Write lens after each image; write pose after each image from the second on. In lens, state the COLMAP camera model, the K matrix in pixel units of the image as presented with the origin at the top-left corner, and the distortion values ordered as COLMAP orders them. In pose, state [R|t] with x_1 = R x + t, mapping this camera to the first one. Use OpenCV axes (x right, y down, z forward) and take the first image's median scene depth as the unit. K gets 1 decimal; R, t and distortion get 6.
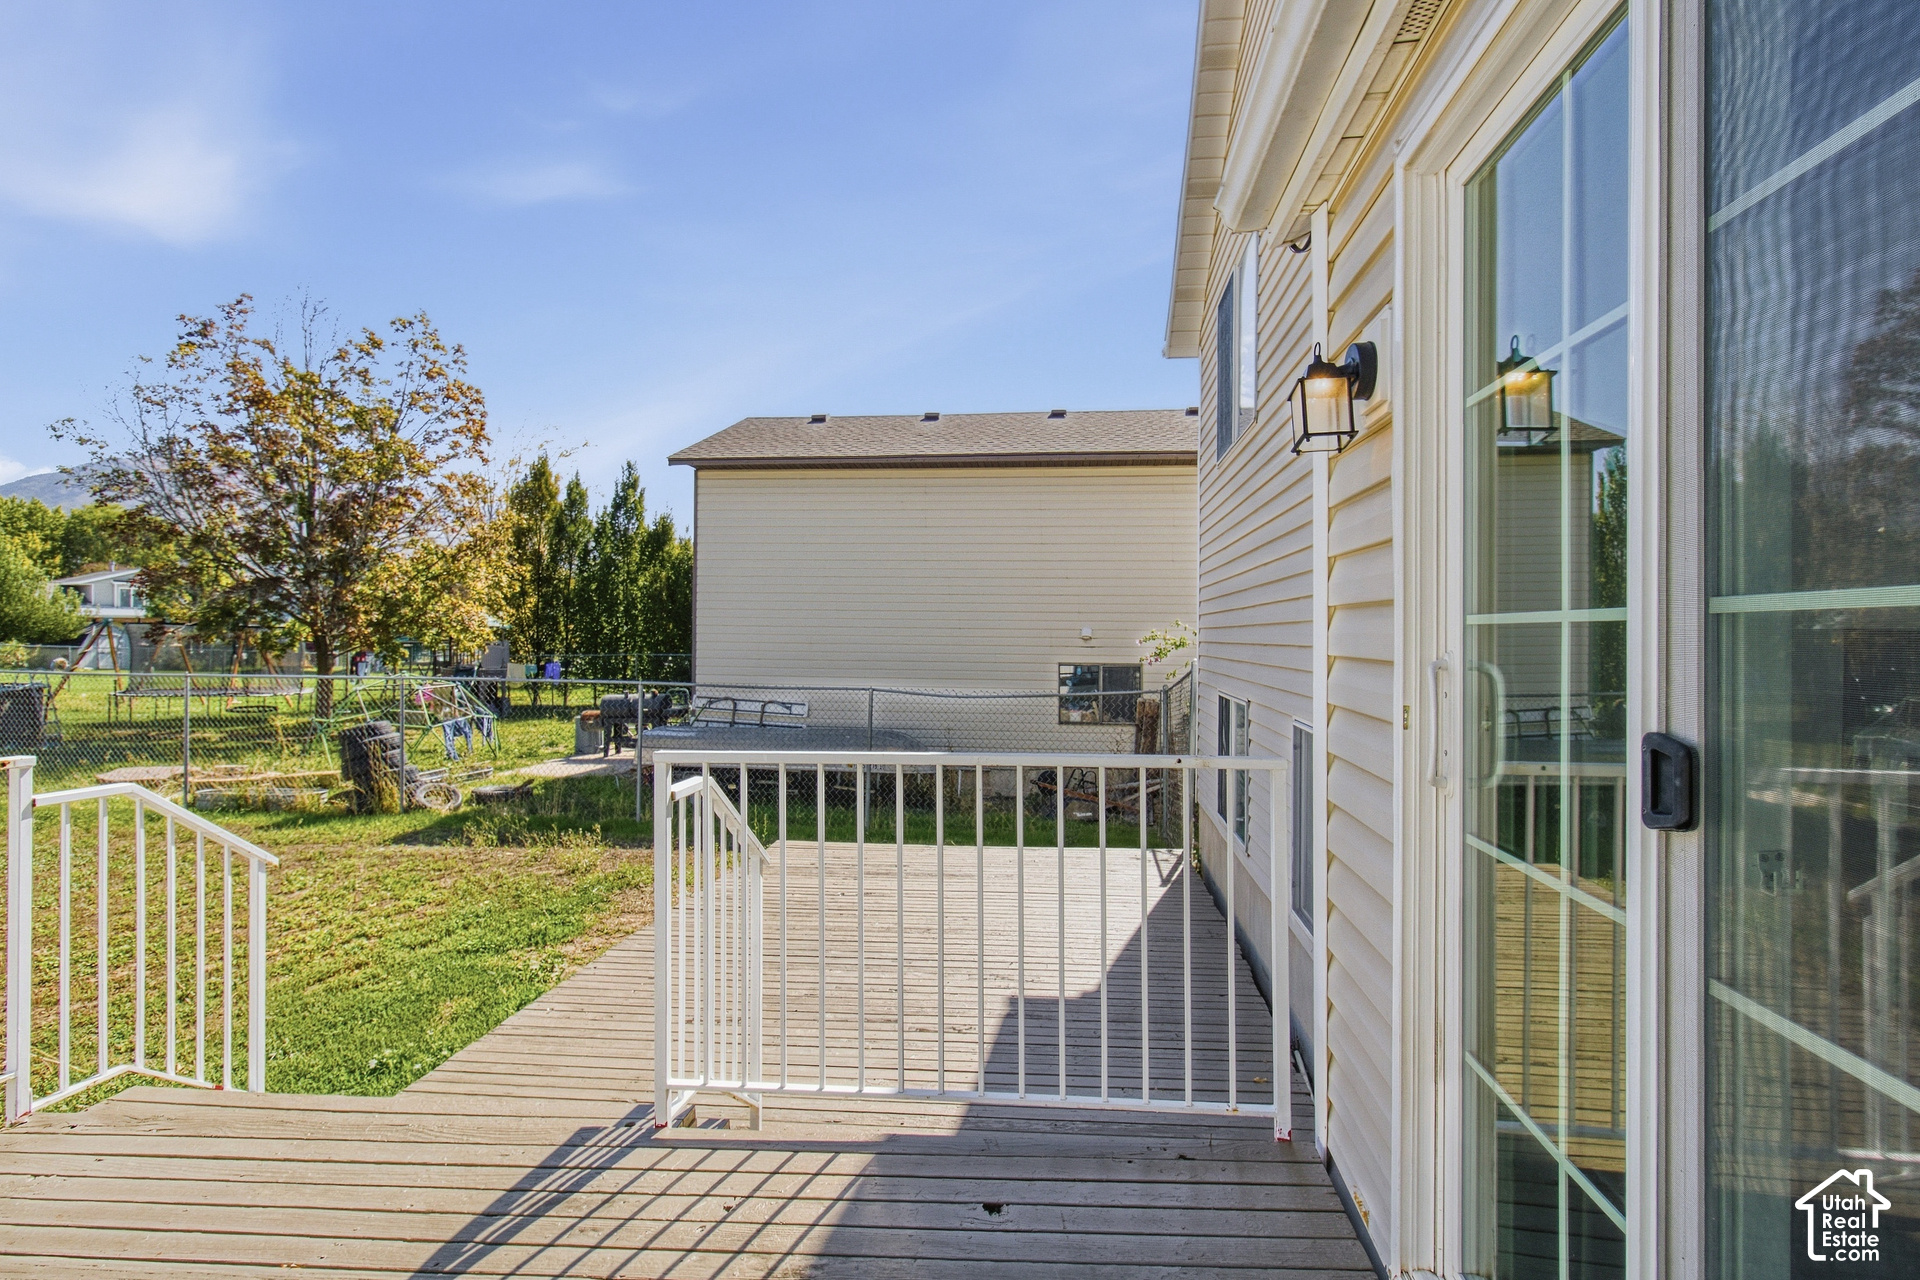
lens RADIAL K [[945.6, 0, 951.8], [0, 945.6, 641.0], [0, 0, 1]] dist [-0.001189, -0.000823]
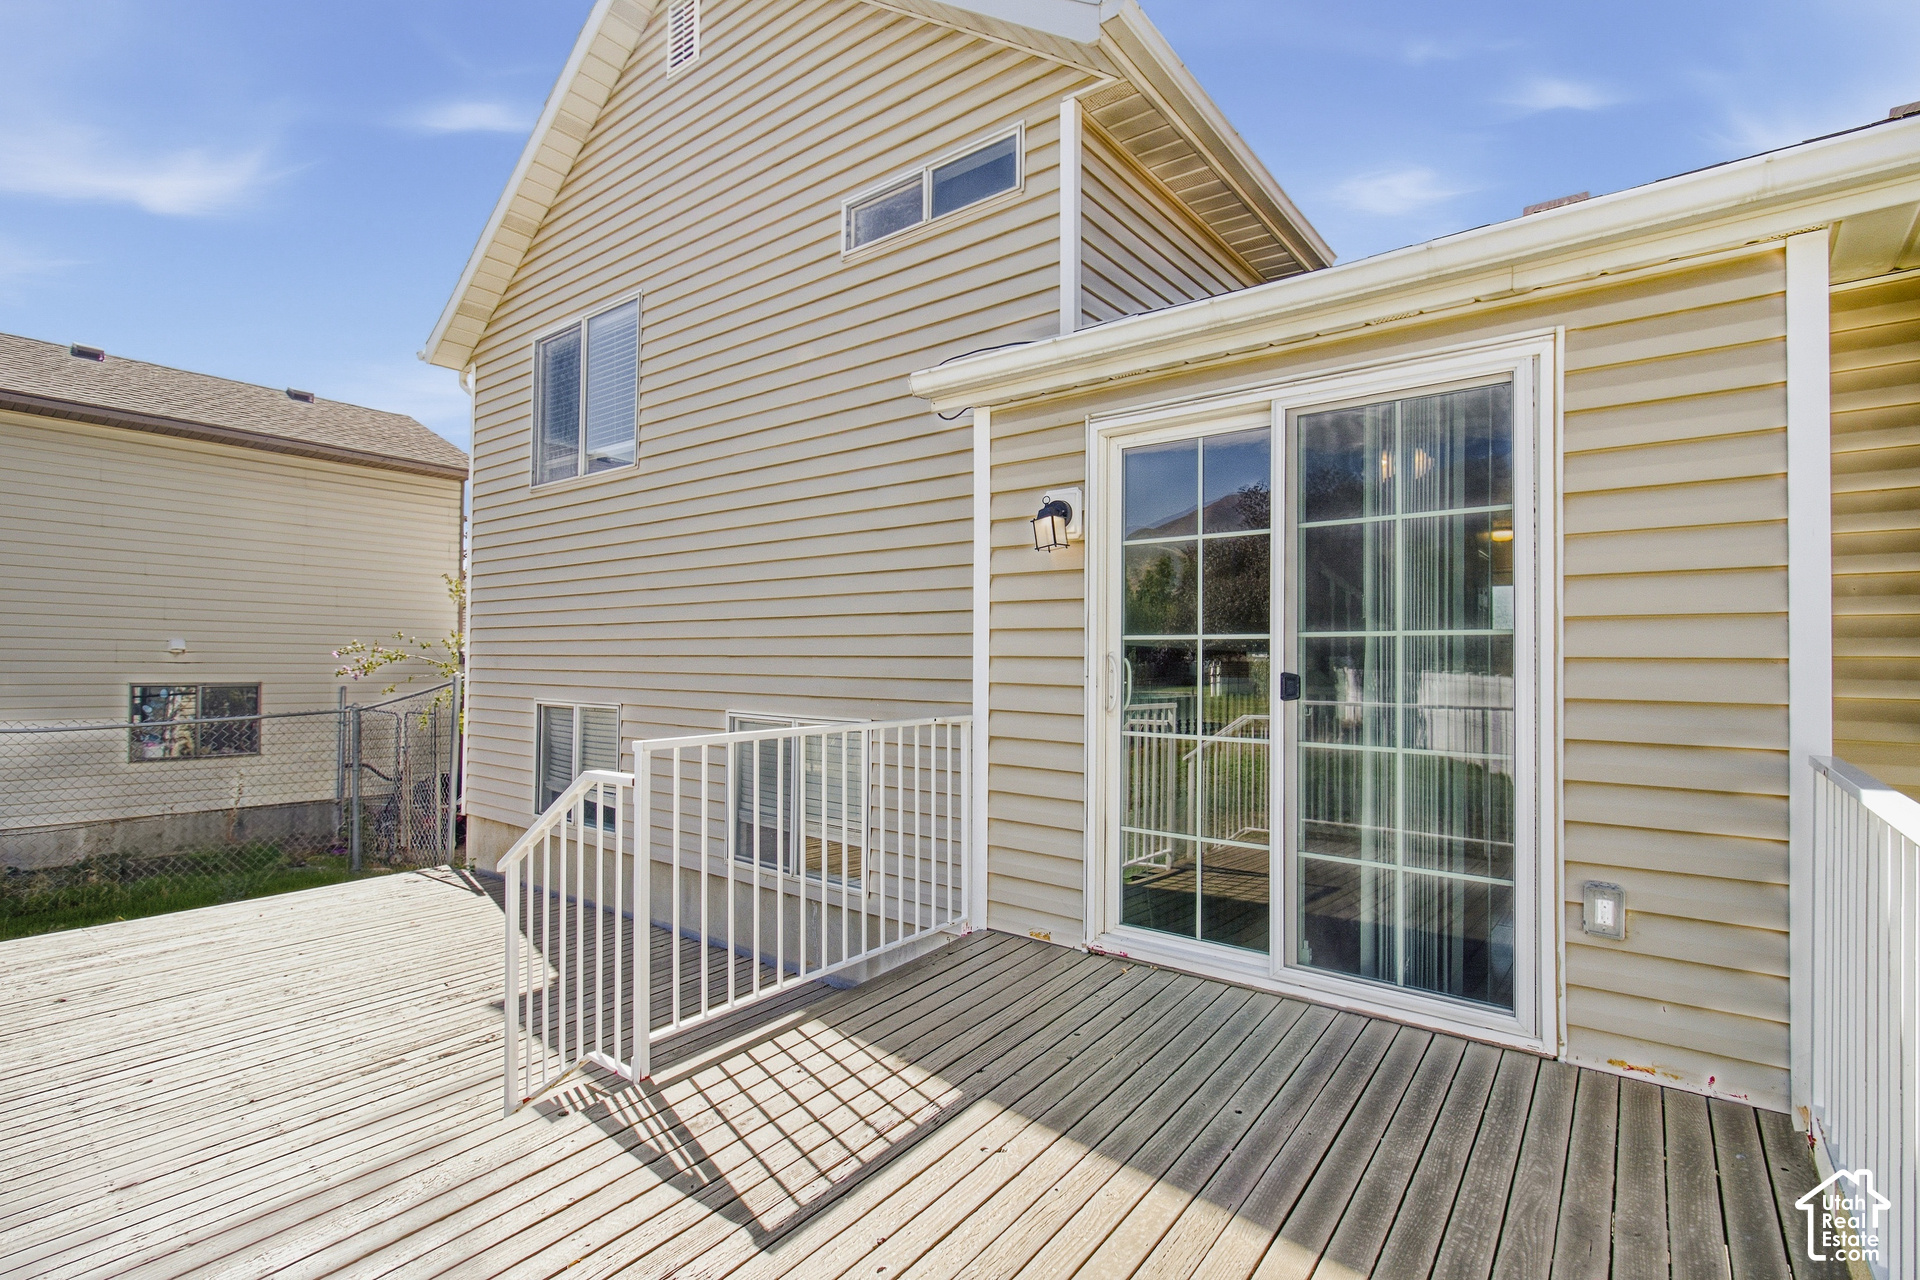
lens RADIAL K [[945.6, 0, 953.1], [0, 945.6, 652.0], [0, 0, 1]] dist [-0.001189, -0.000823]
pose [[0.512630, 0.005680, 0.858591, -1.138764], [-0.000073, 0.999978, -0.006571, 0.010785], [-0.858610, 0.003306, 0.512619, 0.106602]]
